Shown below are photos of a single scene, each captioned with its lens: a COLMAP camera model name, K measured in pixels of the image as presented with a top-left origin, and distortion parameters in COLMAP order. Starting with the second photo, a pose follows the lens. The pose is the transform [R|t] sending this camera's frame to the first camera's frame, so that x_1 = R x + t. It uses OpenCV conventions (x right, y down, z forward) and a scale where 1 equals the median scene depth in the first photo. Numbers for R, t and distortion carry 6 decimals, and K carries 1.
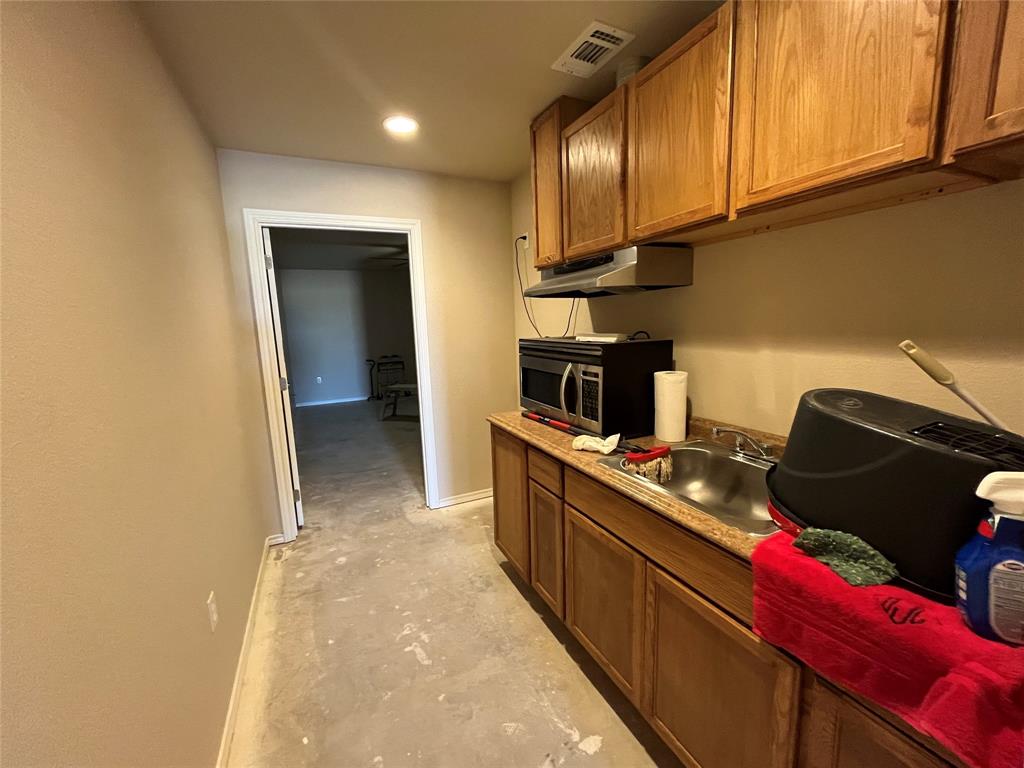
lens RADIAL K [[413.0, 0, 508.5], [0, 413.0, 386.5], [0, 0, 1]] dist [-0.000526, -0.000089]
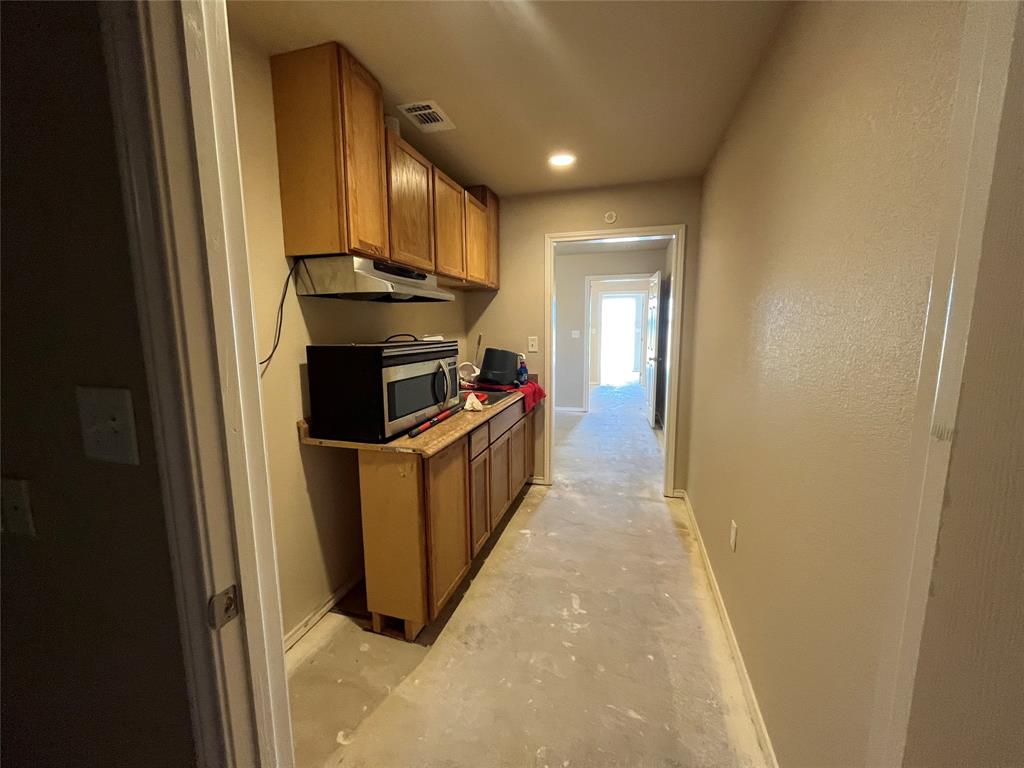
lens RADIAL K [[413.0, 0, 508.0], [0, 413.0, 380.9], [0, 0, 1]] dist [-0.000526, -0.000089]
pose [[-0.746223, -0.052275, 0.663640, -0.770226], [0.130584, 0.966049, 0.222929, -0.231909], [-0.652763, 0.253015, -0.714062, 1.705840]]
